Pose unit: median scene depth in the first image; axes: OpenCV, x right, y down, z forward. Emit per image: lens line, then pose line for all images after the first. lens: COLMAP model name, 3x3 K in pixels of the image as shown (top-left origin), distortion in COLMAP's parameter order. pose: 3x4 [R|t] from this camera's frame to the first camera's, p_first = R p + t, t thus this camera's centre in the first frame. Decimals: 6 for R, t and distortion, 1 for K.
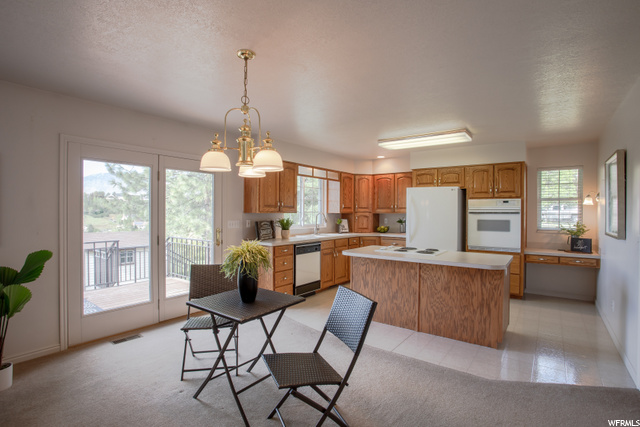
lens RADIAL K [[313.8, 0, 320.9], [0, 313.8, 213.0], [0, 0, 1]] dist [-0.025264, 0.001778]
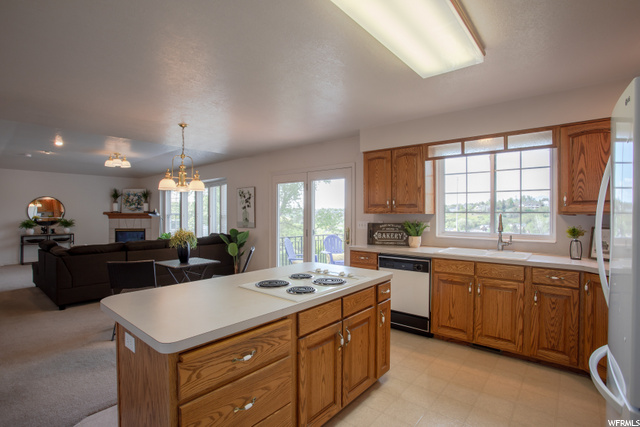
lens RADIAL K [[313.8, 0, 314.2], [0, 313.8, 215.3], [0, 0, 1]] dist [-0.025264, 0.001778]
pose [[-0.057864, 0.000312, -0.998324, 0.655632], [-0.001862, 0.999998, 0.000420, 0.002890], [0.998323, 0.001883, -0.057863, 0.805265]]
